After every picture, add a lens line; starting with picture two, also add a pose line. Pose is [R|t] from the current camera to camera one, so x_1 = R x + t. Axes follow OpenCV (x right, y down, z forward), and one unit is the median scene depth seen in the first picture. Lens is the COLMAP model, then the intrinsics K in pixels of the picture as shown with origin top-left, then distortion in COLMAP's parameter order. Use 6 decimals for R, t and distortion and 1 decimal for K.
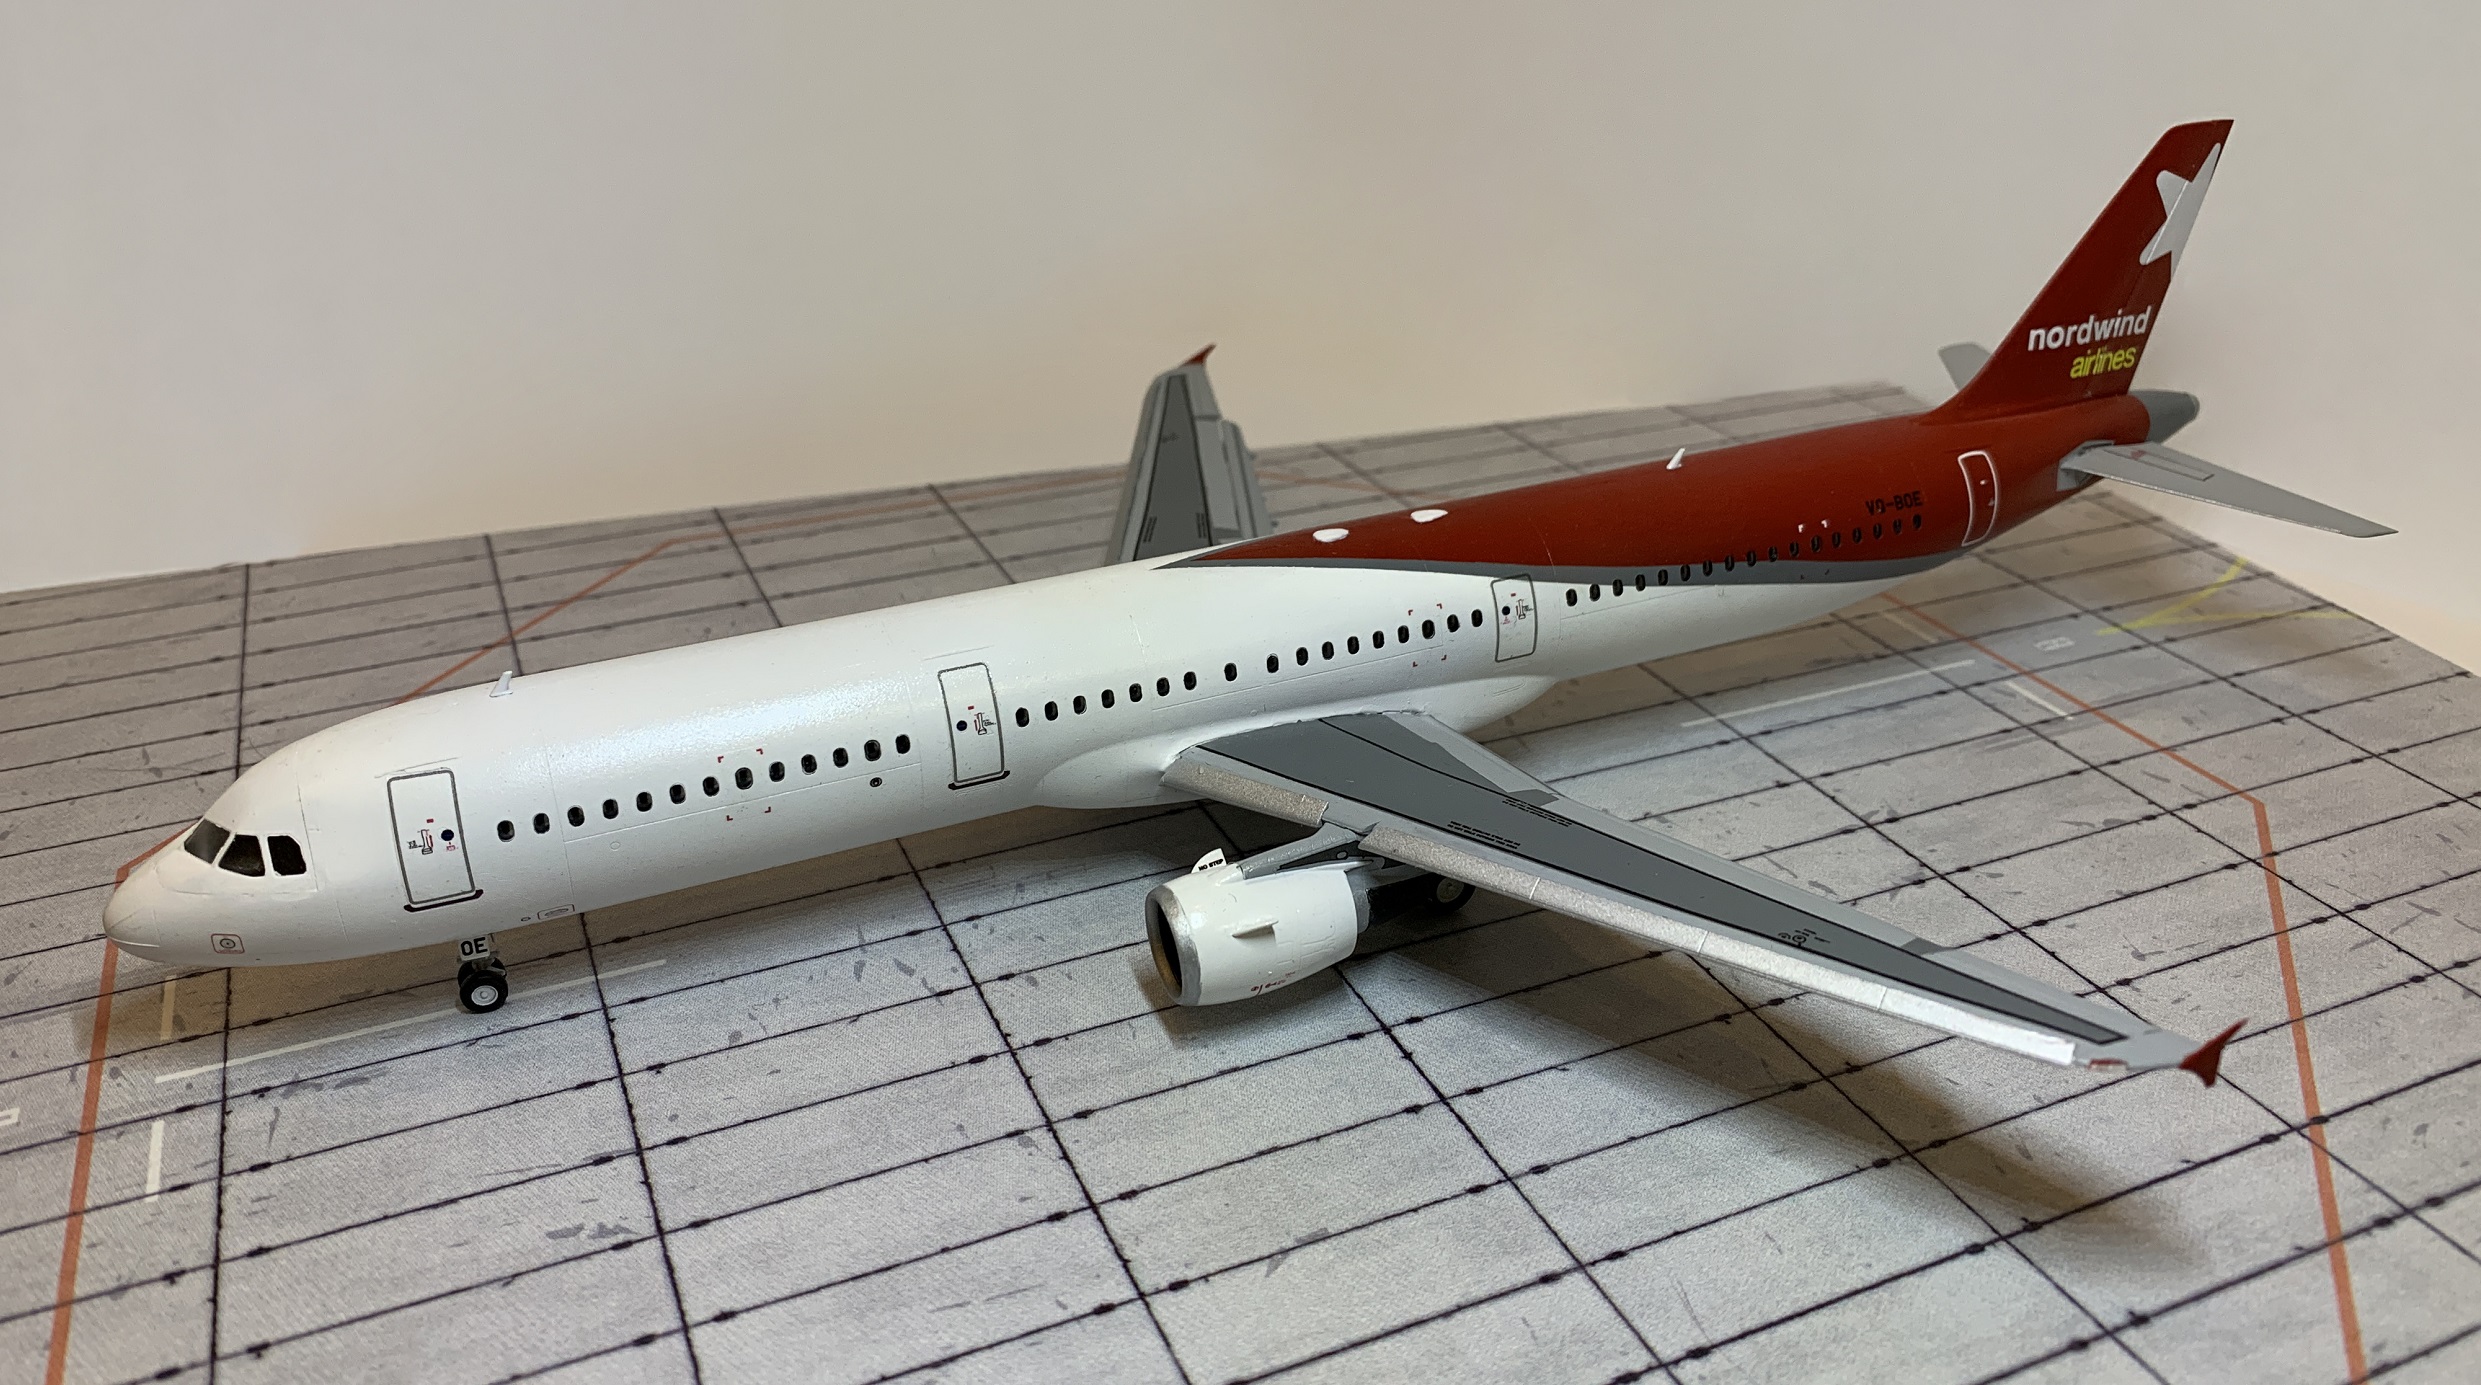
lens RADIAL K [[1918.0, 0, 1231.0], [0, 1918.0, 687.2], [0, 0, 1]] dist [-0.007428, -0.010490]
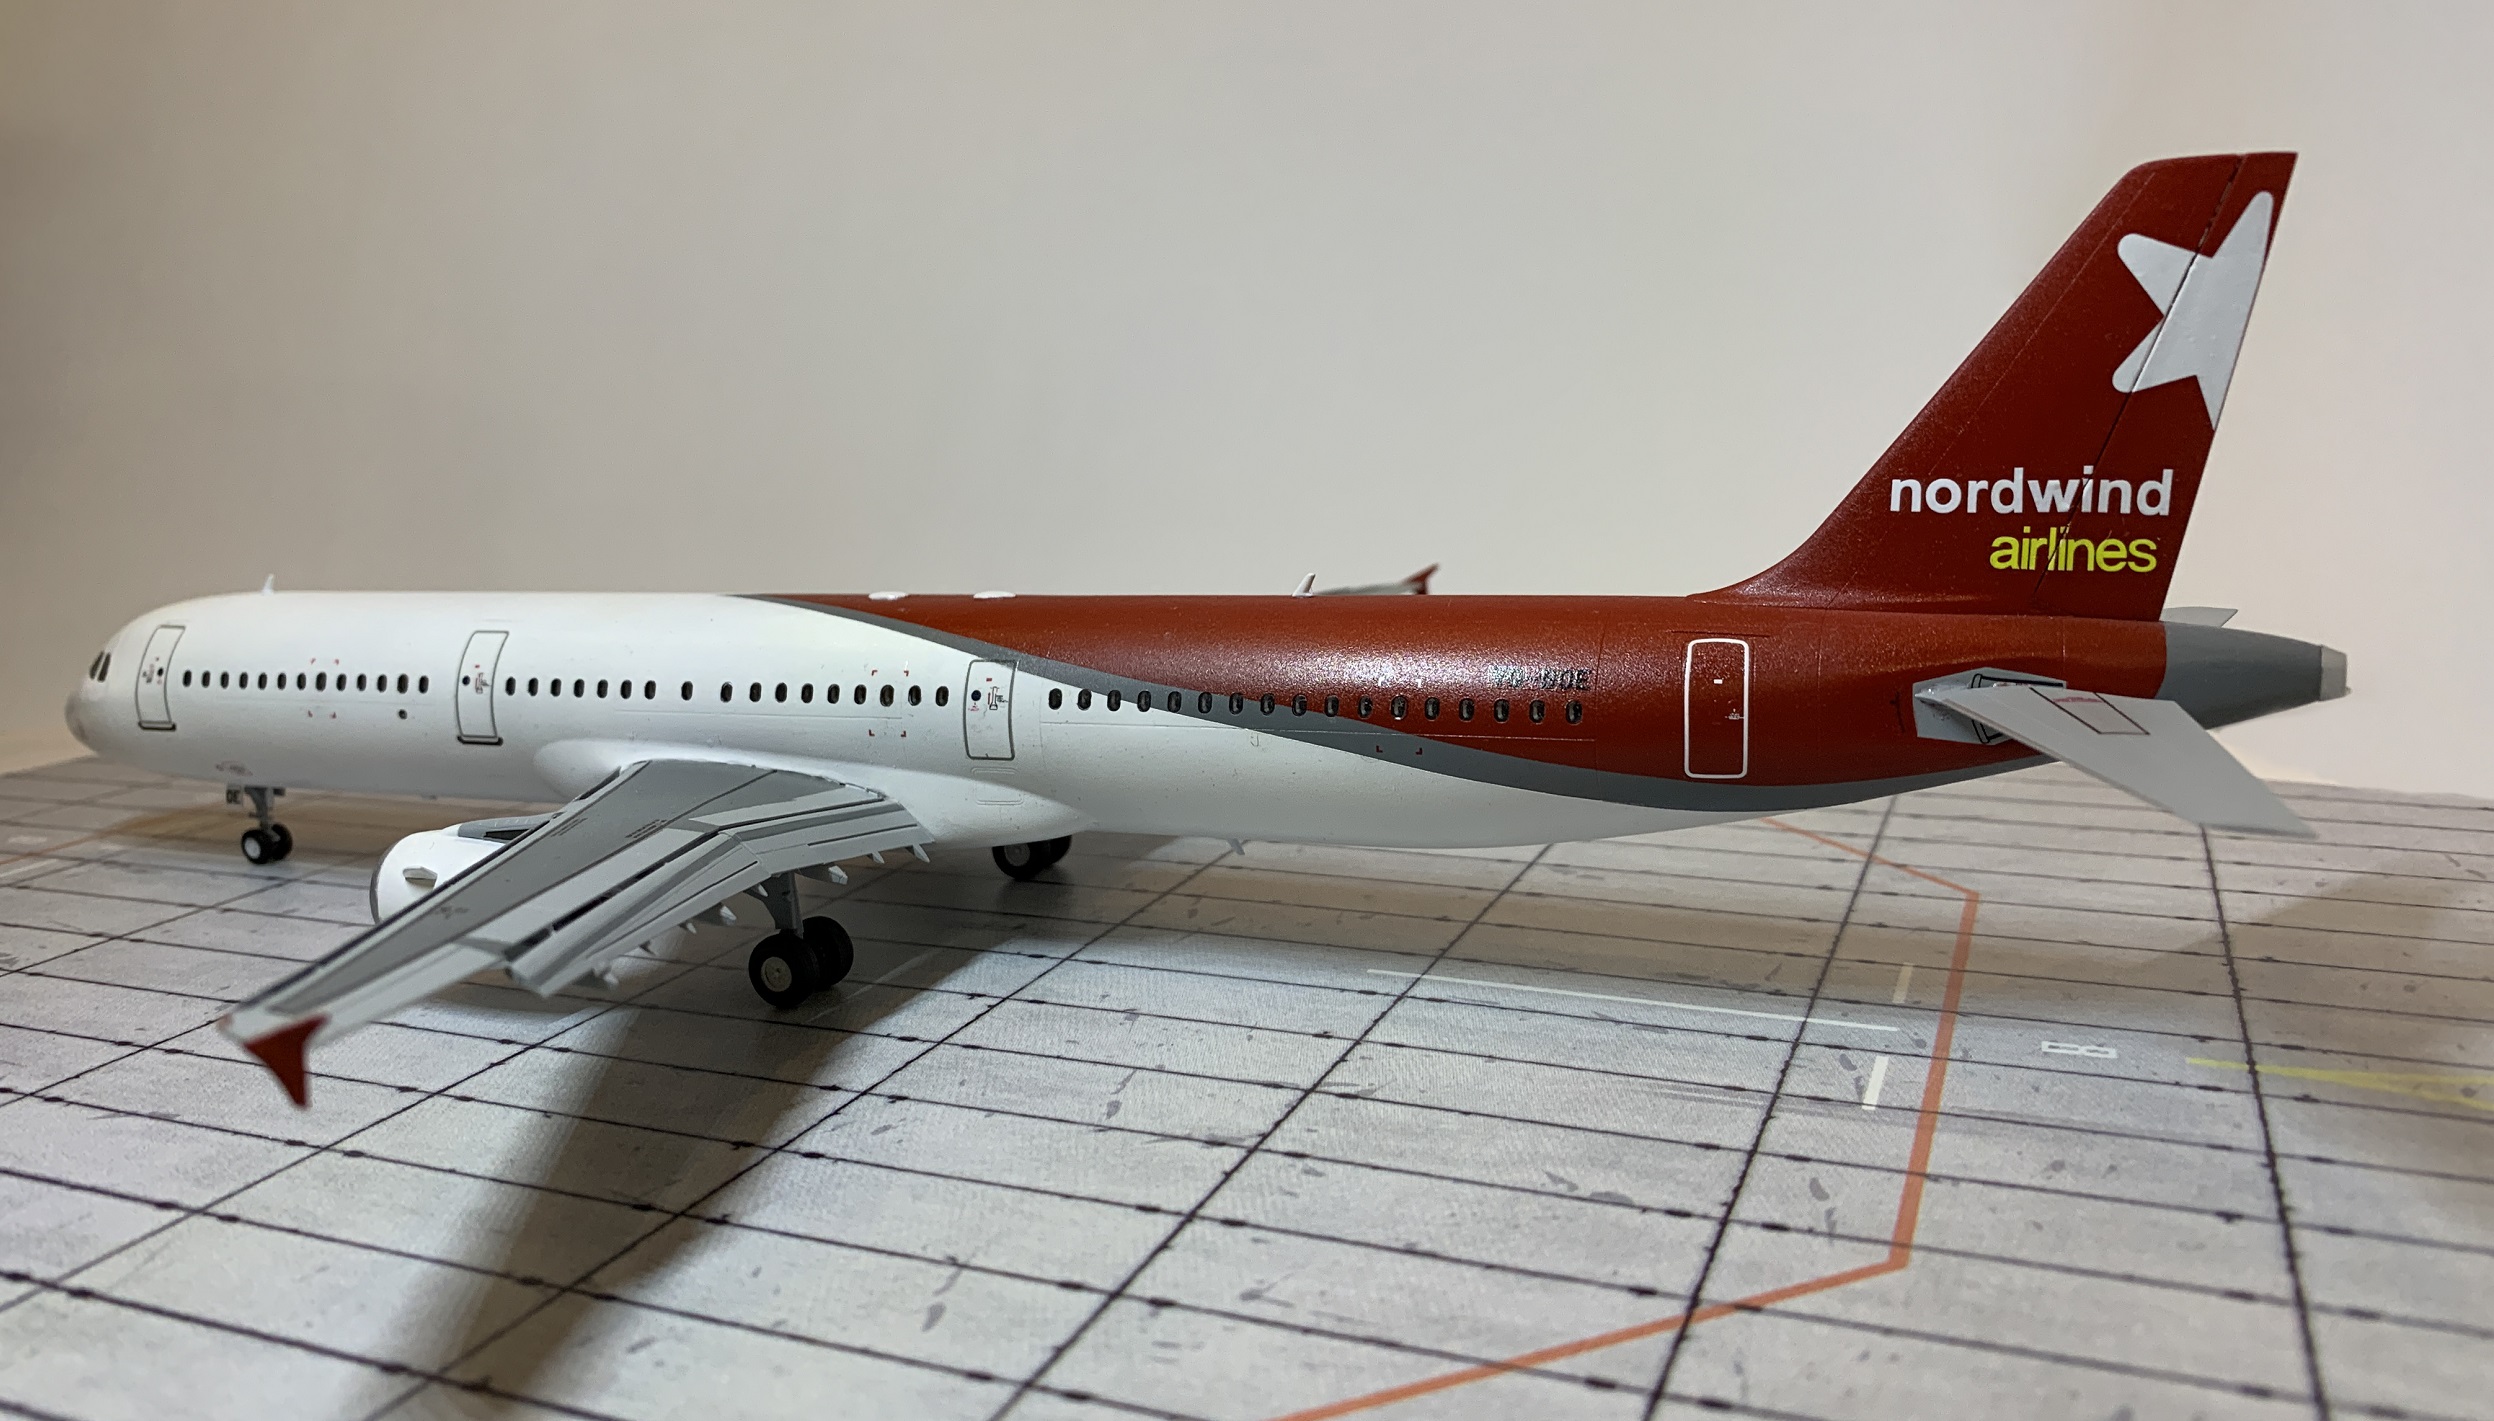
lens RADIAL K [[1950.6, 0, 1252.4], [0, 1950.6, 720.7], [0, 0, 1]] dist [0.008851, -0.056456]
pose [[0.685480, 0.122480, -0.717716, 0.897778], [-0.300732, 0.945363, -0.125896, 0.045269], [0.663082, 0.302139, 0.684861, 0.515618]]
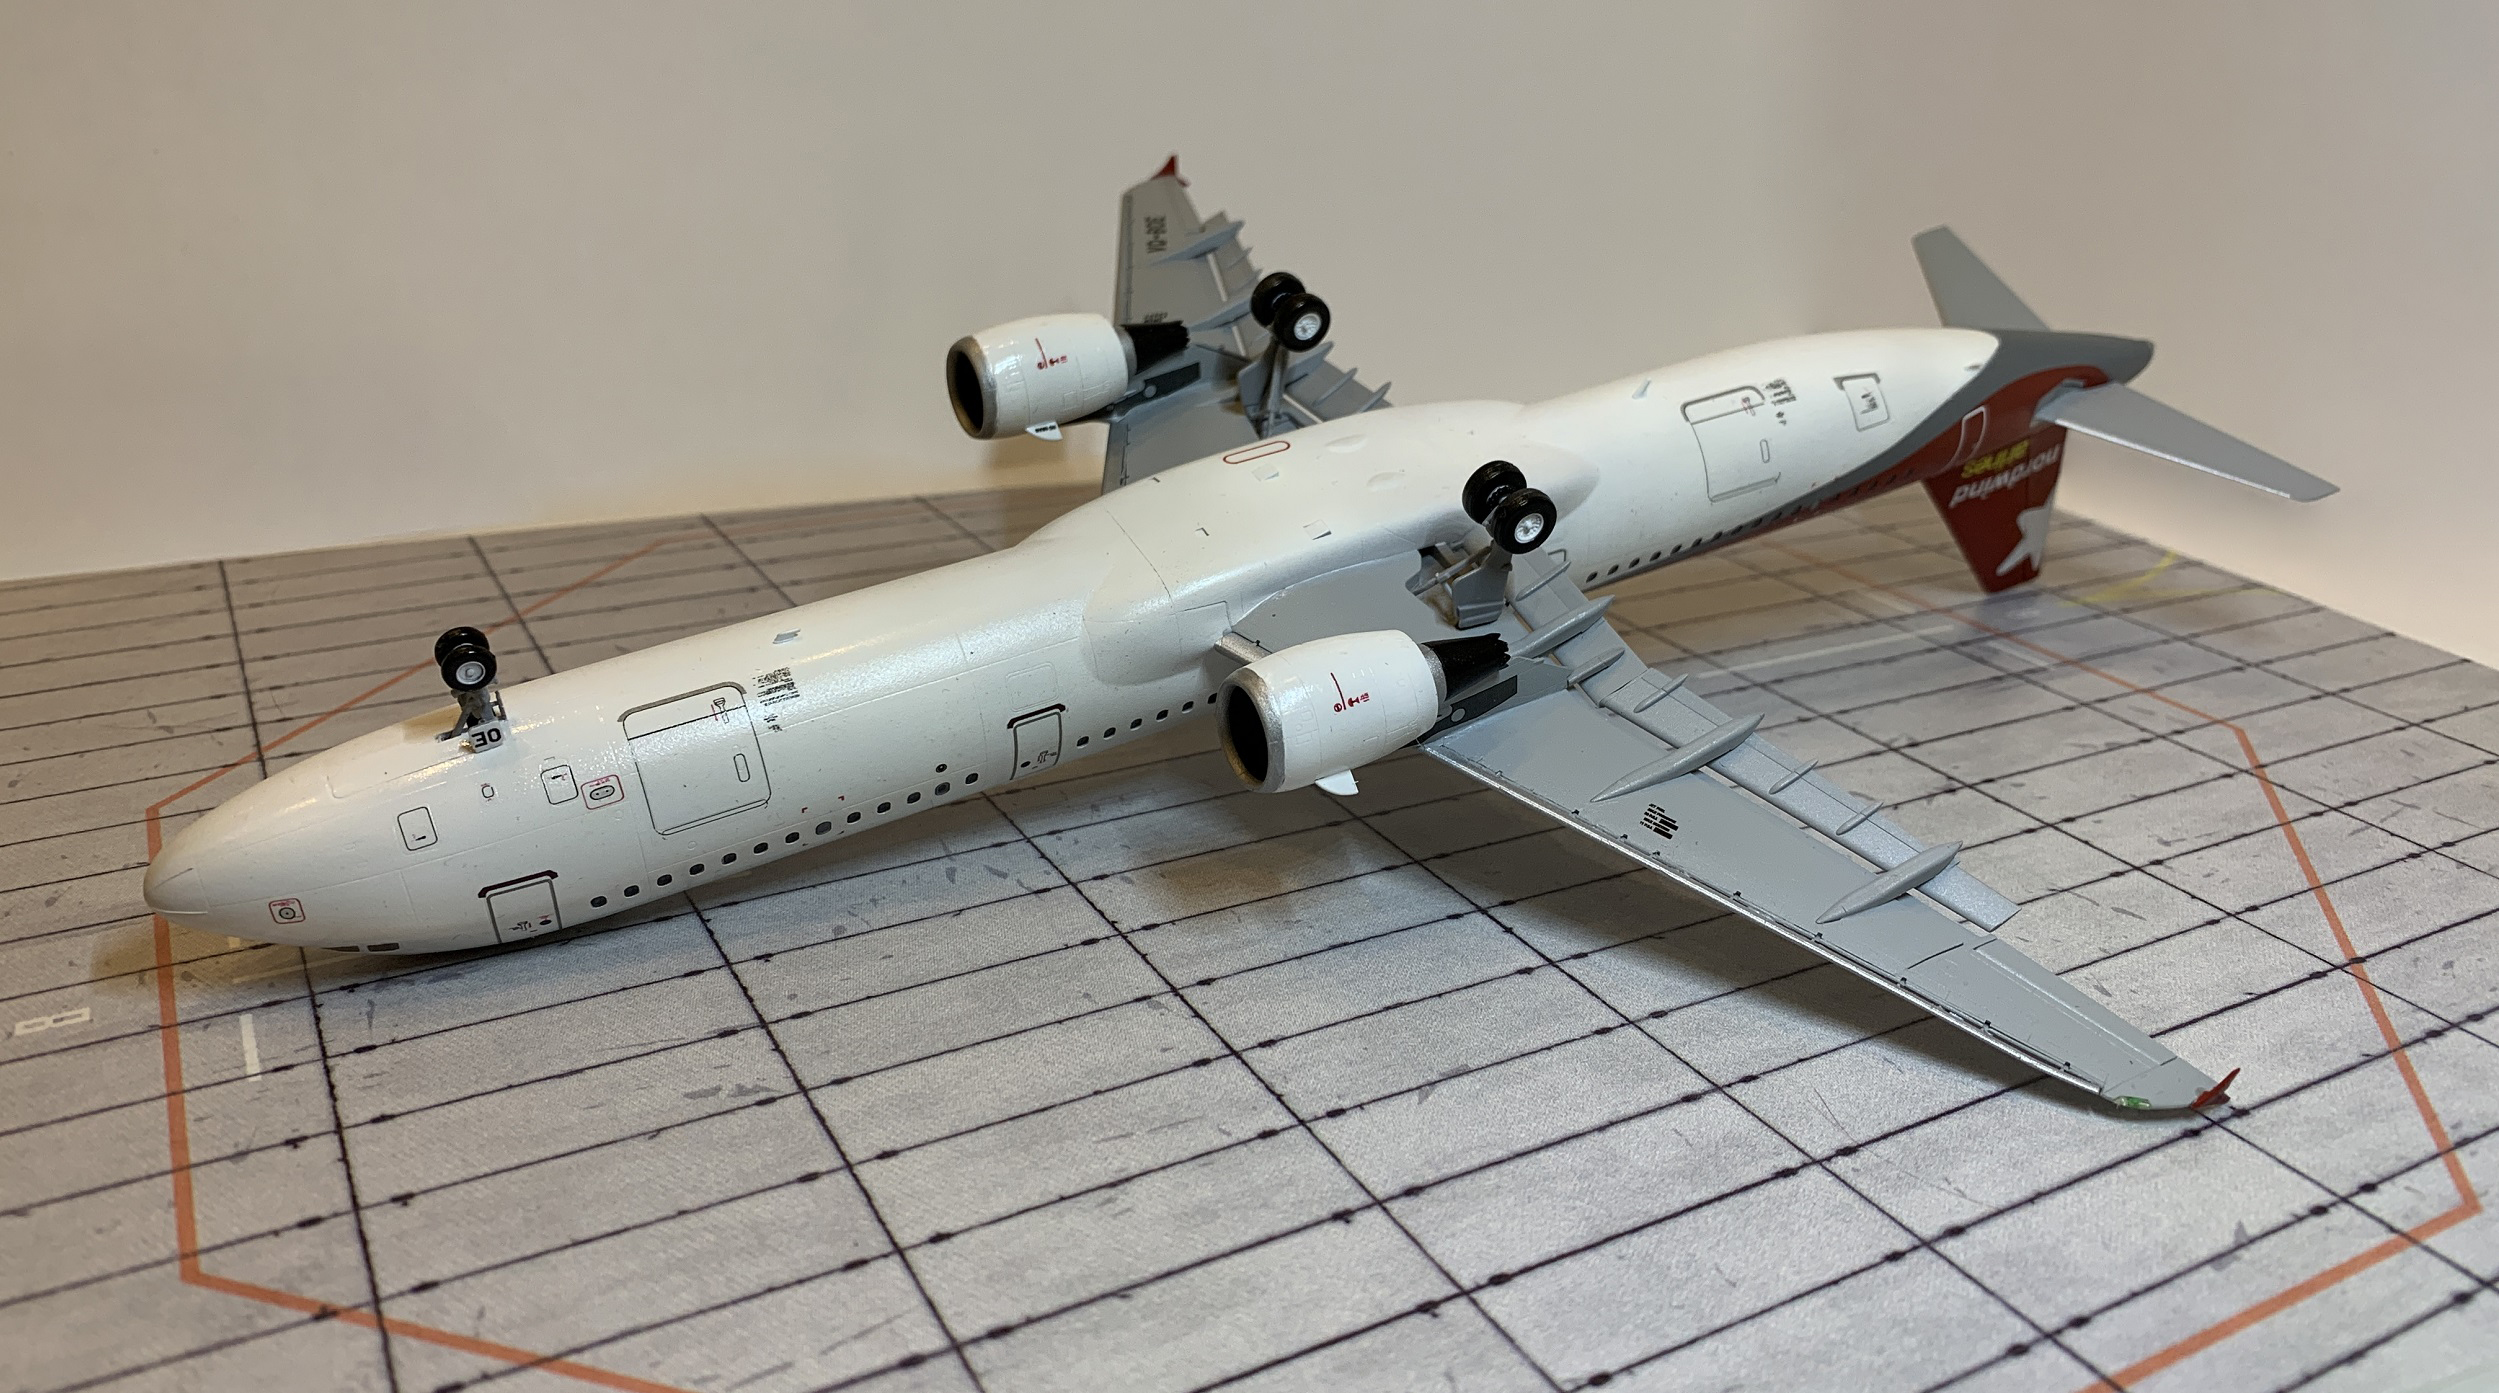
lens RADIAL K [[1938.3, 0, 1249.5], [0, 1938.3, 696.5], [0, 0, 1]] dist [-0.000220, -0.027183]
pose [[0.995121, -0.009848, 0.098173, -0.135203], [0.018095, 0.996346, -0.083475, 0.139677], [-0.096992, 0.084845, 0.991662, -0.023169]]
